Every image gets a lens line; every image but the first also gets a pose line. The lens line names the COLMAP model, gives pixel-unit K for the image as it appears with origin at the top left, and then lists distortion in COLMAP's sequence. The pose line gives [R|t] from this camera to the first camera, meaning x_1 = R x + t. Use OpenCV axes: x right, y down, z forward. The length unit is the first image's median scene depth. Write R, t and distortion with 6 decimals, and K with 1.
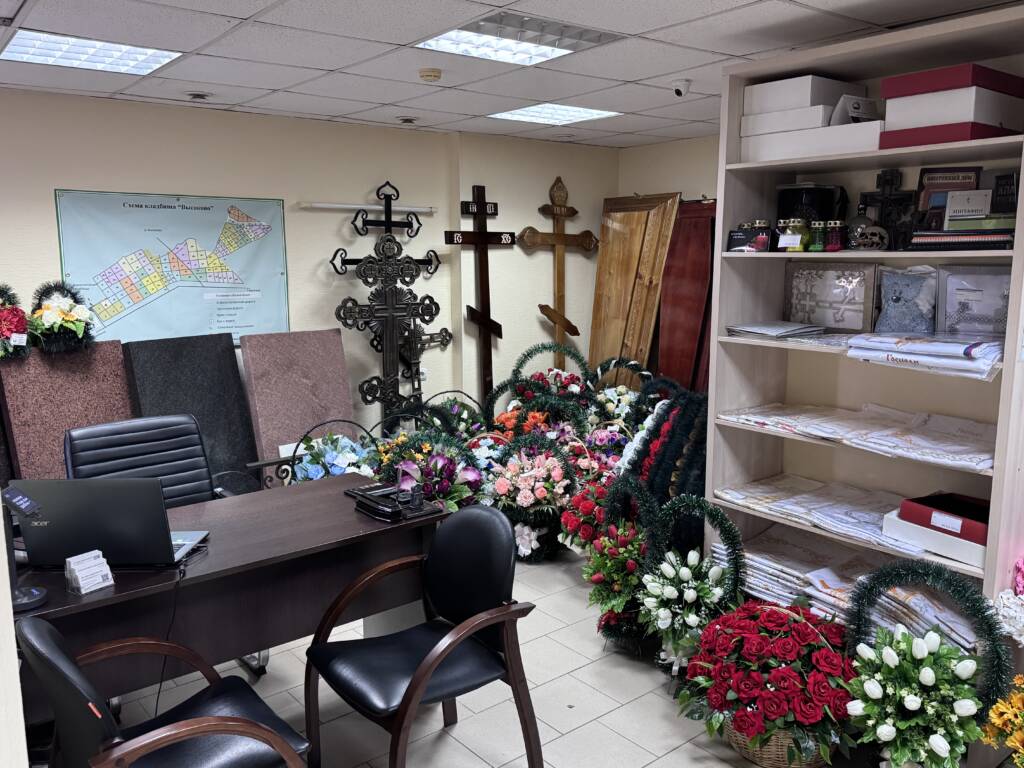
lens RADIAL K [[819.4, 0, 506.8], [0, 819.4, 384.6], [0, 0, 1]] dist [0.157611, -0.290319]
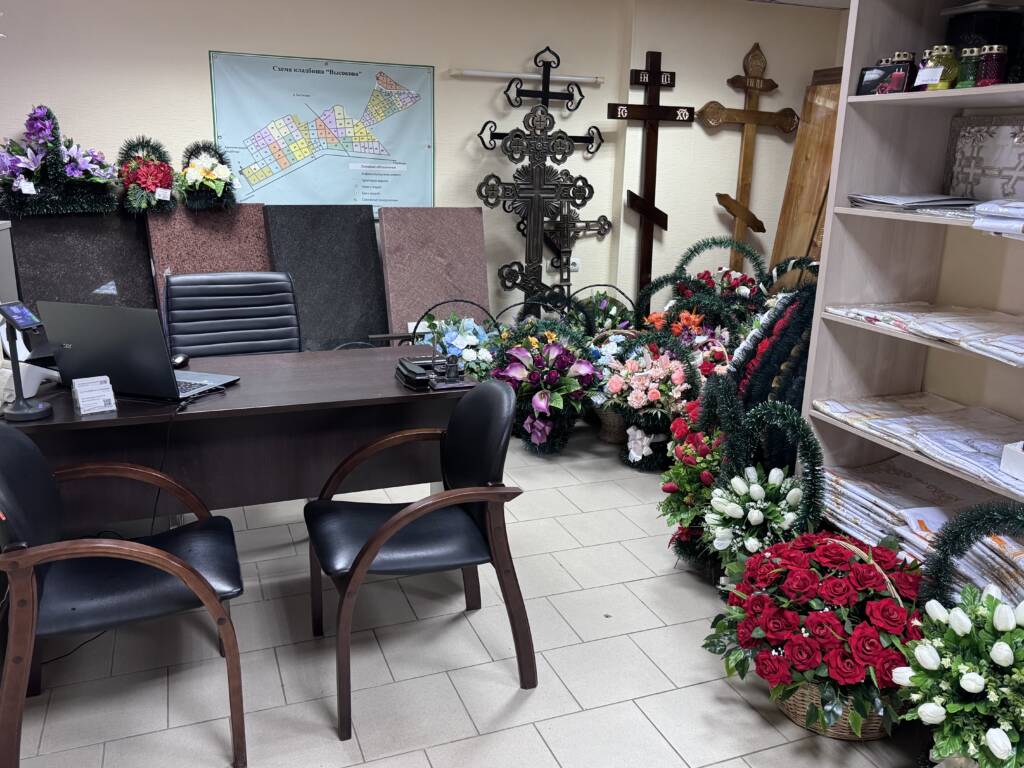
lens RADIAL K [[819.4, 0, 506.8], [0, 819.4, 384.6], [0, 0, 1]] dist [0.157611, -0.290319]
pose [[0.950805, 0.103441, -0.292009, 0.150358], [-0.073636, 0.991055, 0.111304, 0.032271], [0.300910, -0.084326, 0.949917, 0.096060]]
